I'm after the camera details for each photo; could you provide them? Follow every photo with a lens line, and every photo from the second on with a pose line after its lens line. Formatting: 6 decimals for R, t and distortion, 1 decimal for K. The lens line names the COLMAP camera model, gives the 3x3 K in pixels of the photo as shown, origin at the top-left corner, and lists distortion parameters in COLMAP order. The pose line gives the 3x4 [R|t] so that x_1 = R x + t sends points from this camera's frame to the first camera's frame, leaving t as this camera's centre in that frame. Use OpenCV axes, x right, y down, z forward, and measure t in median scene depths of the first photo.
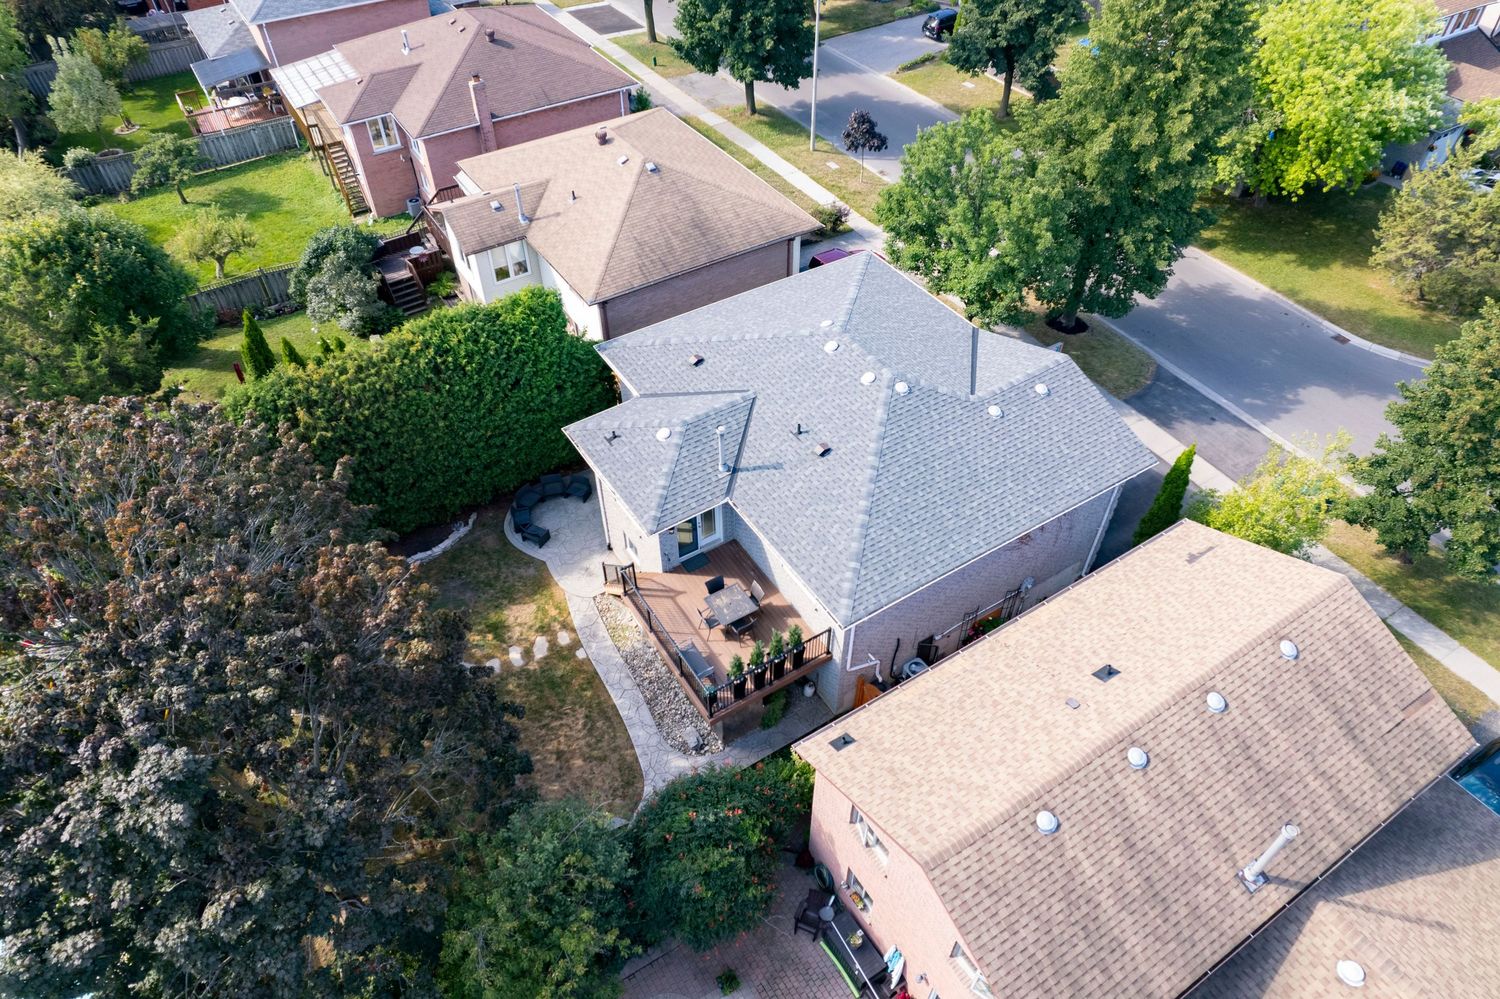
lens RADIAL K [[959.5, 0, 749.8], [0, 959.5, 502.9], [0, 0, 1]] dist [-0.086204, 0.077497]
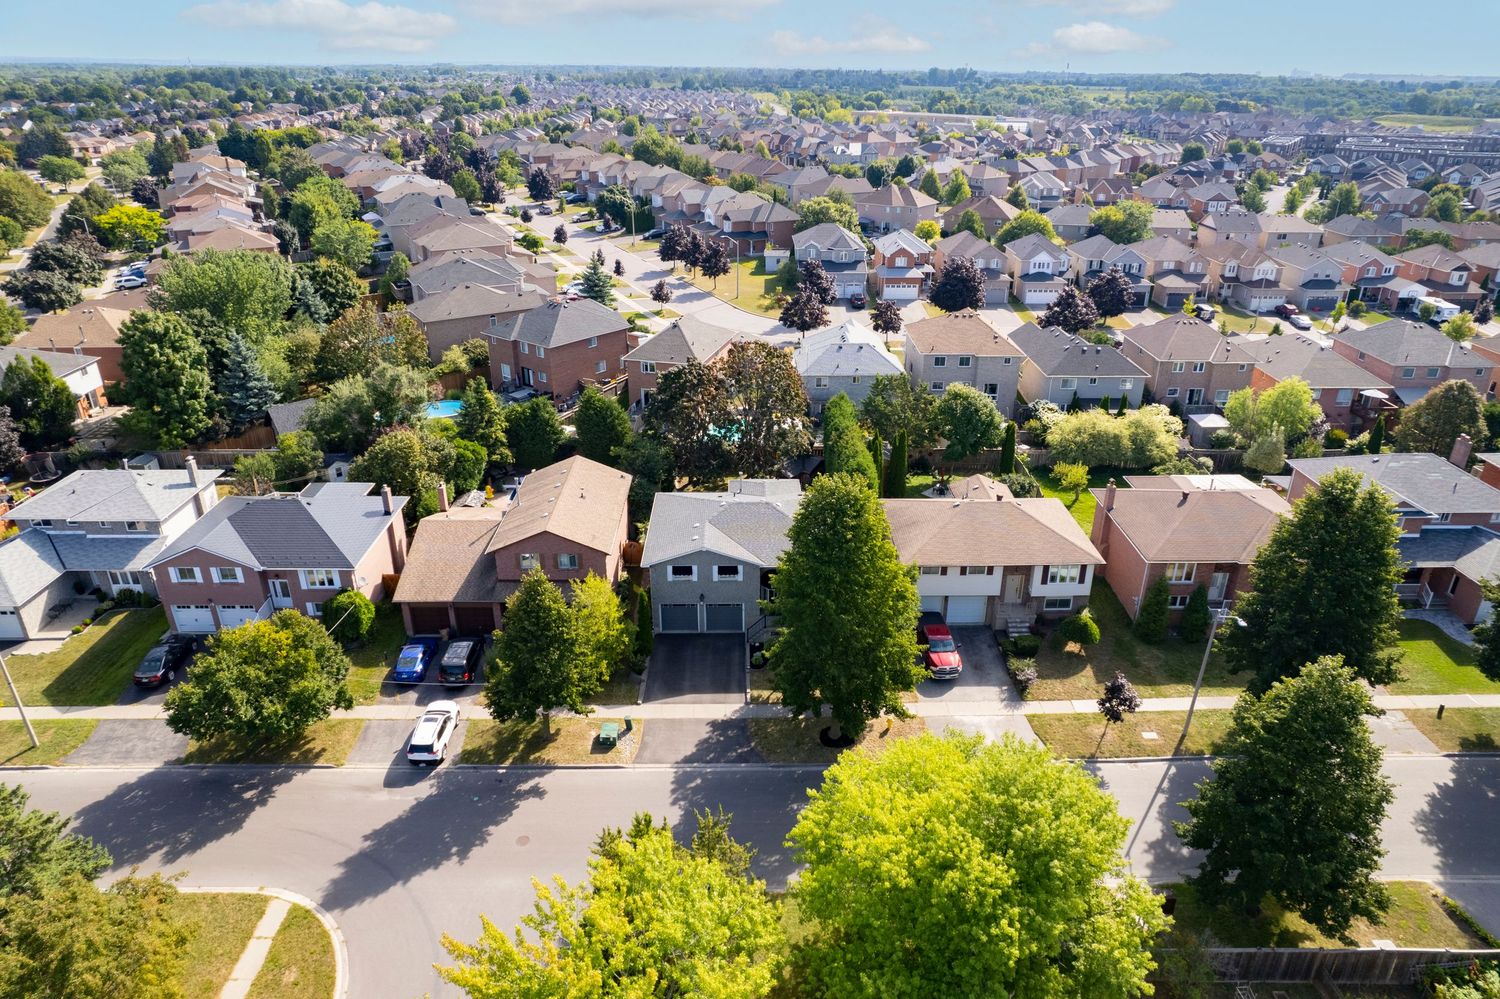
lens RADIAL K [[959.5, 0, 749.8], [0, 959.5, 502.9], [0, 0, 1]] dist [-0.086204, 0.077497]
pose [[-0.527304, 0.369410, -0.765171, 1.379023], [-0.604560, 0.469666, 0.643367, -1.200683], [0.597041, 0.801842, -0.024326, 0.779389]]
